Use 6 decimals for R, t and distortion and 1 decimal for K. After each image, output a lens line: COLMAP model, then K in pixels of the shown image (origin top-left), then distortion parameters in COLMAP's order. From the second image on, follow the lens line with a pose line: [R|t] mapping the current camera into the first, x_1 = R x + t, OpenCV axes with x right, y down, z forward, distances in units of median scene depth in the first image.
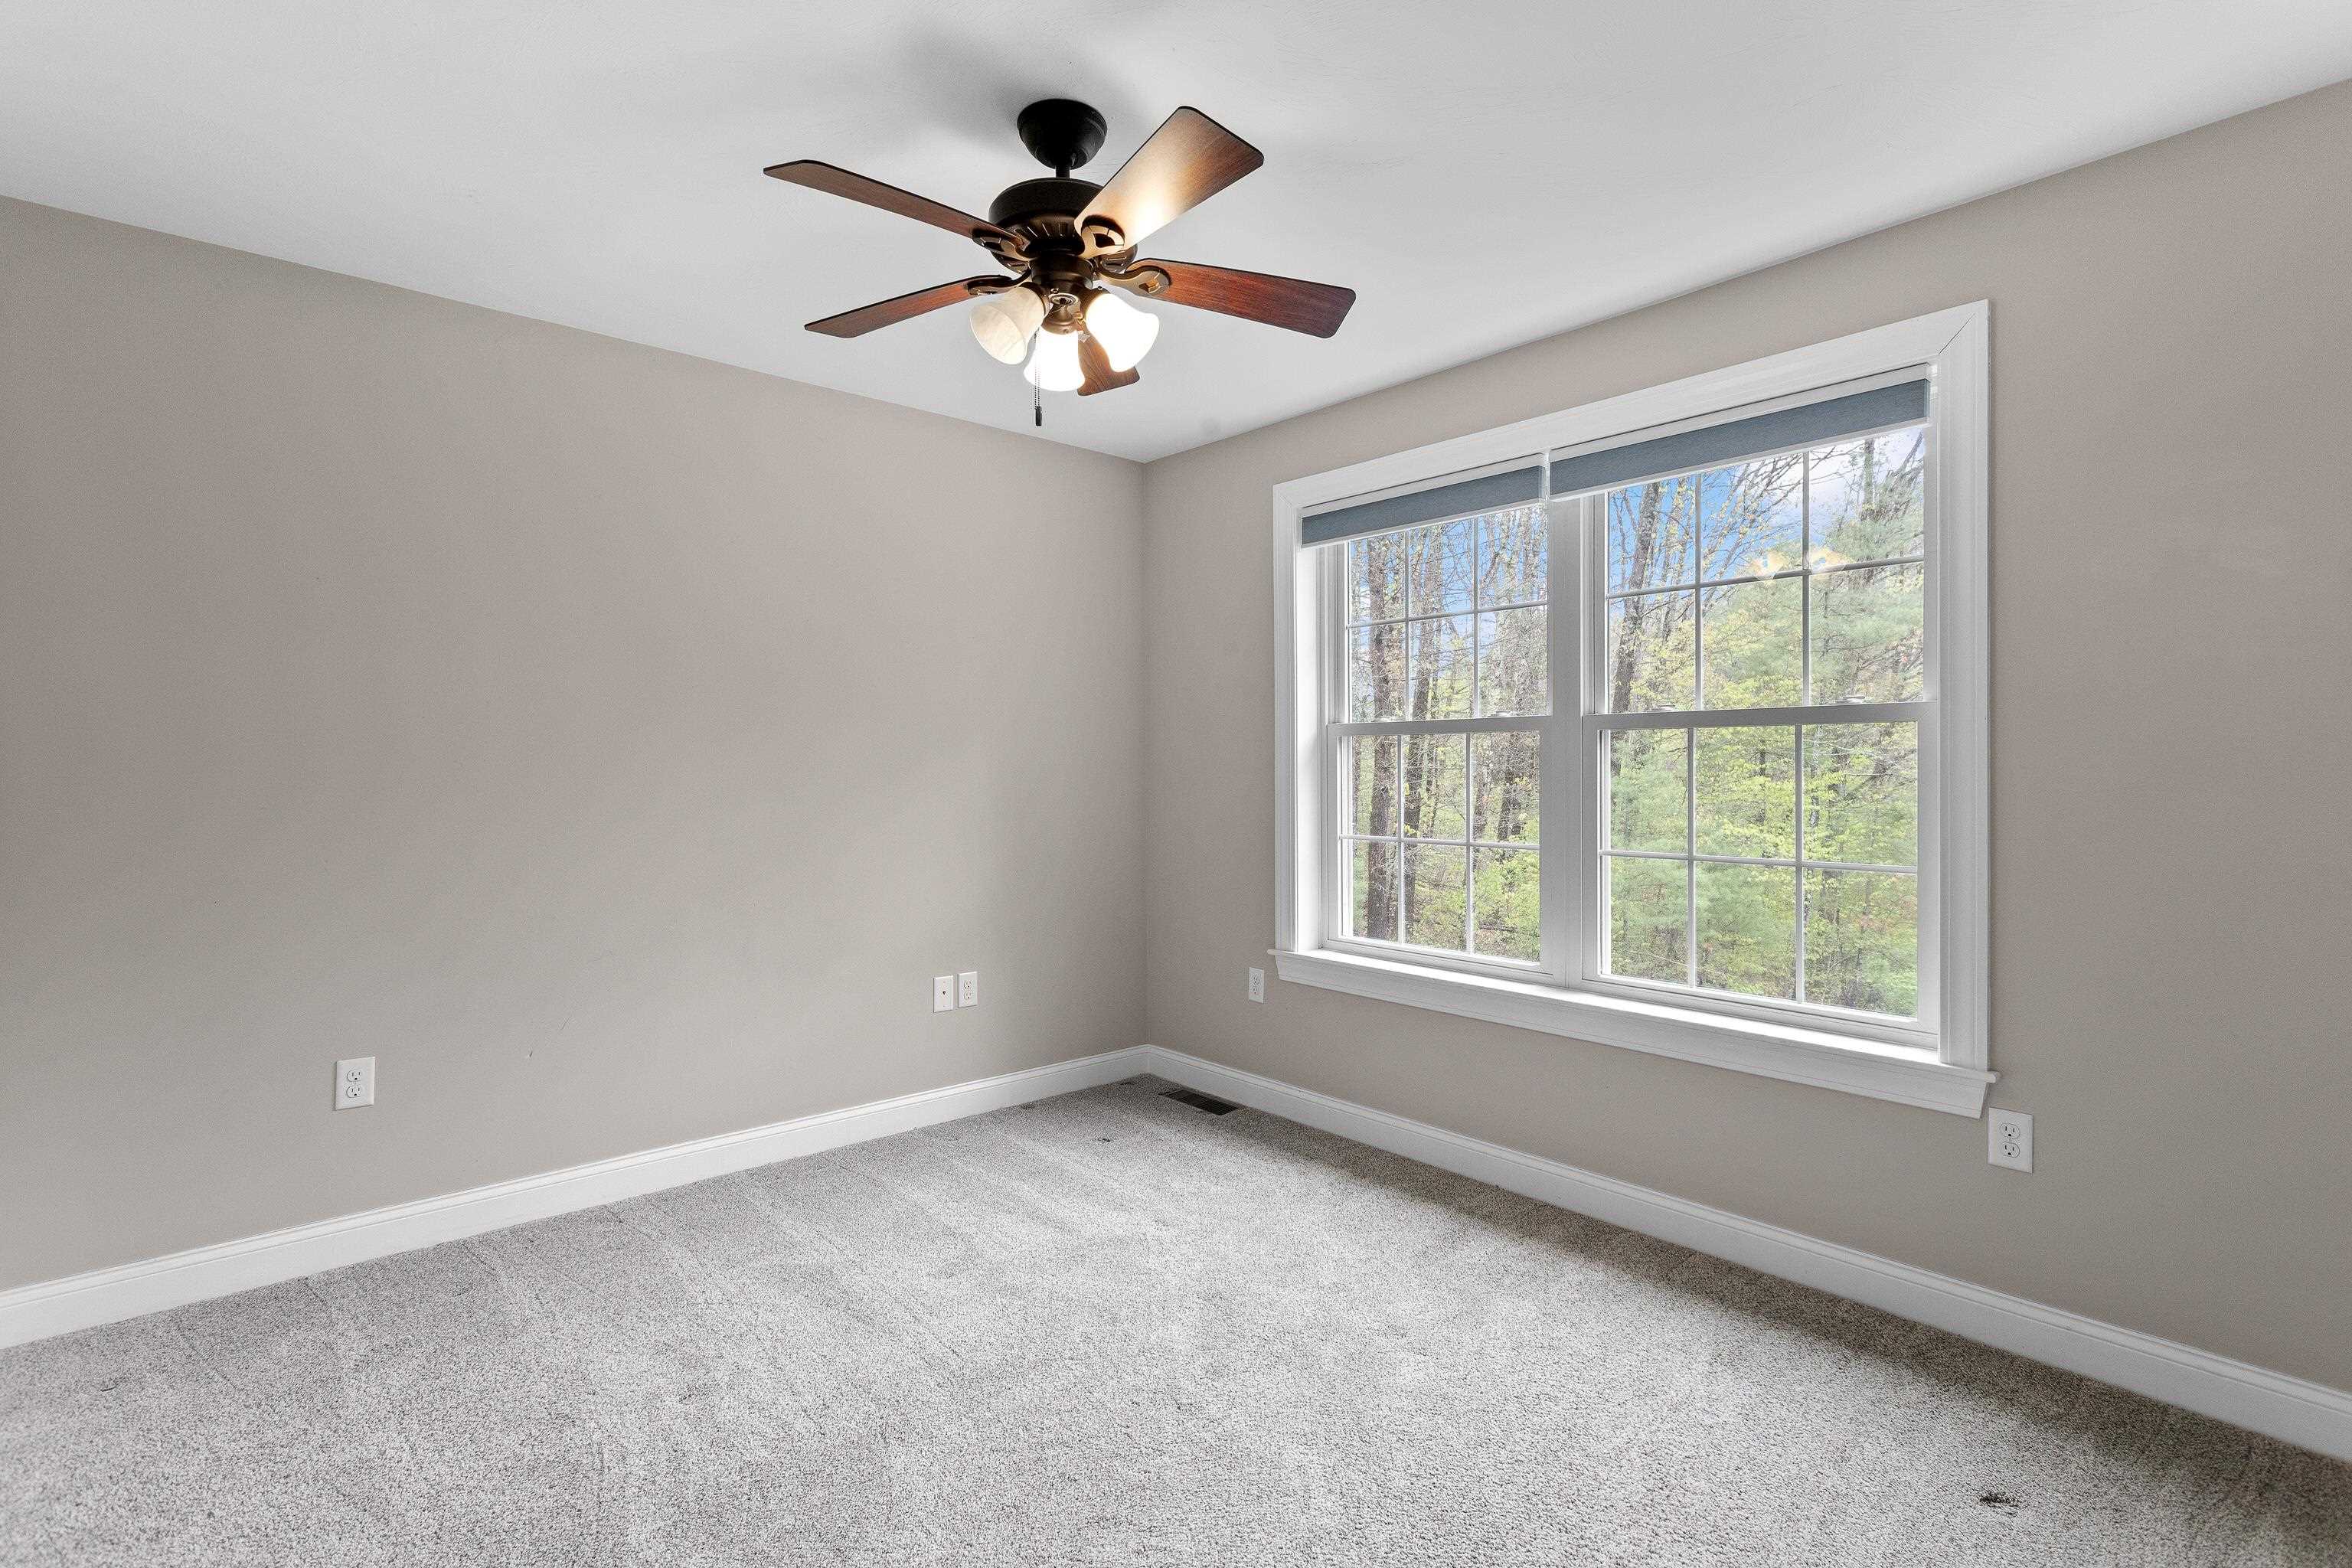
lens RADIAL K [[1117.2, 0, 1170.2], [0, 1117.2, 768.4], [0, 0, 1]] dist [0.001684, 0.000410]
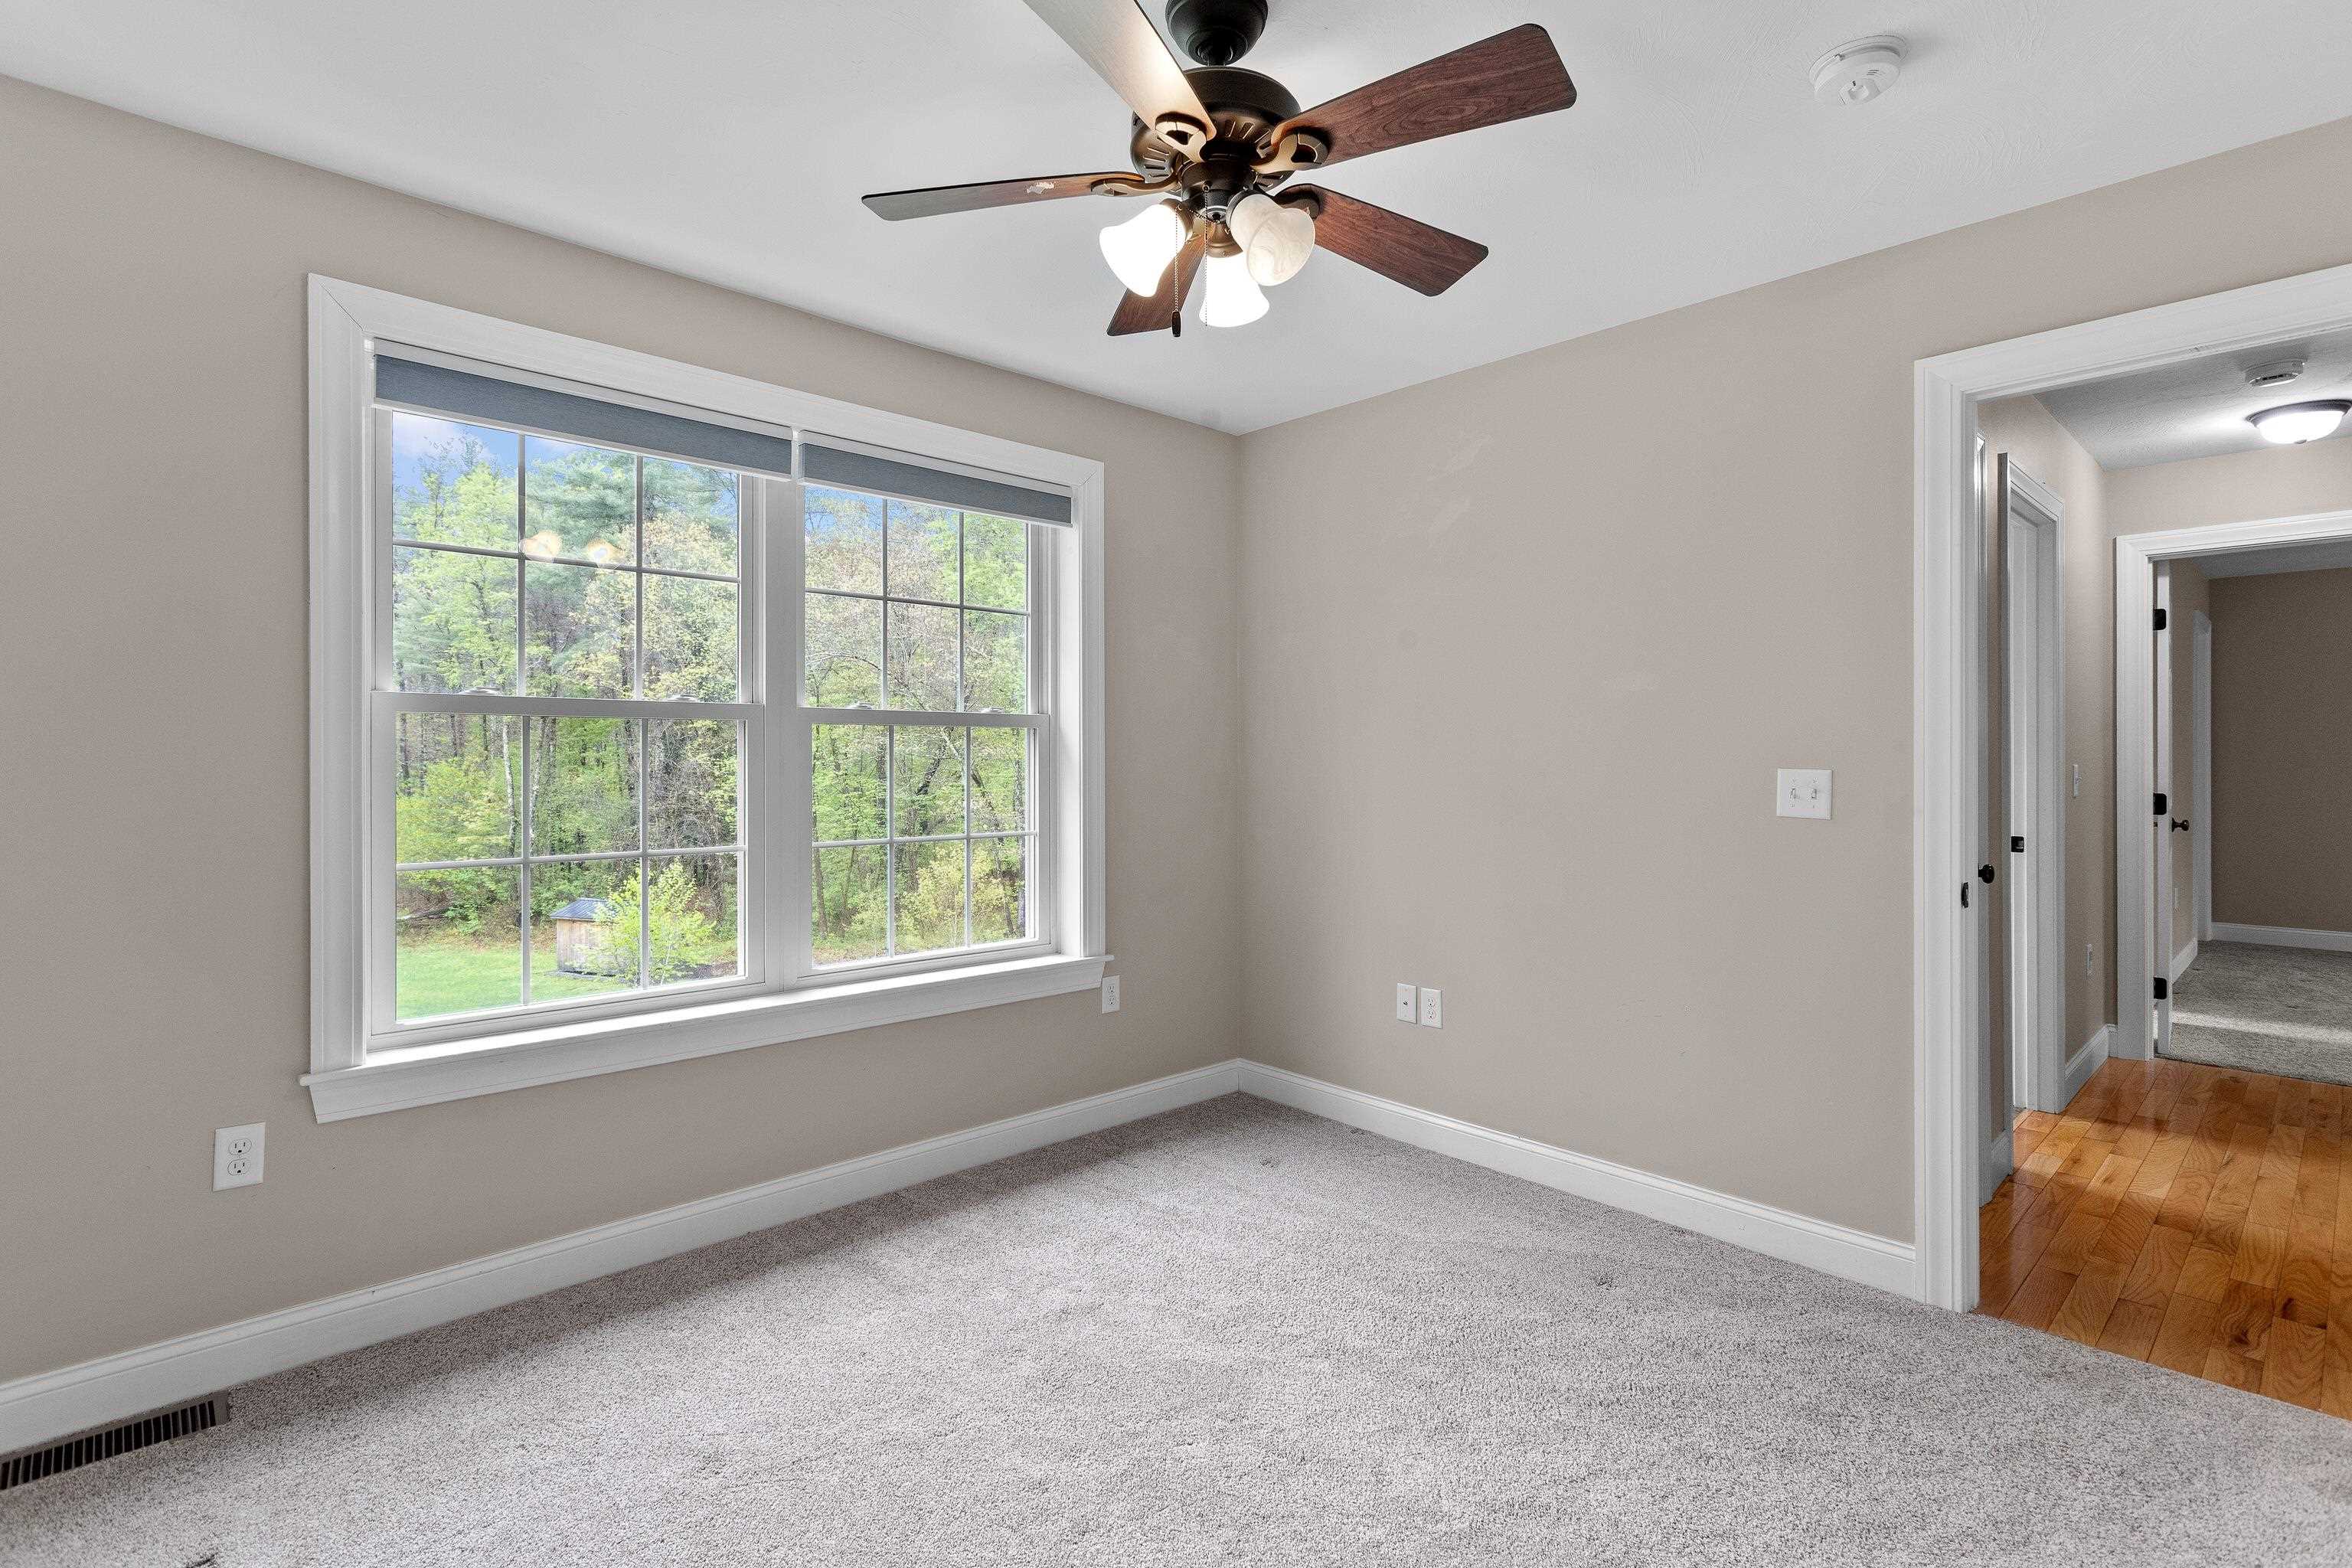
lens RADIAL K [[1117.2, 0, 1170.2], [0, 1117.2, 768.4], [0, 0, 1]] dist [0.001684, 0.000410]
pose [[-0.038421, -0.005171, 0.999248, -0.625944], [0.000153, 0.999987, 0.005181, 0.000286], [-0.999262, 0.000352, -0.038419, 0.720745]]
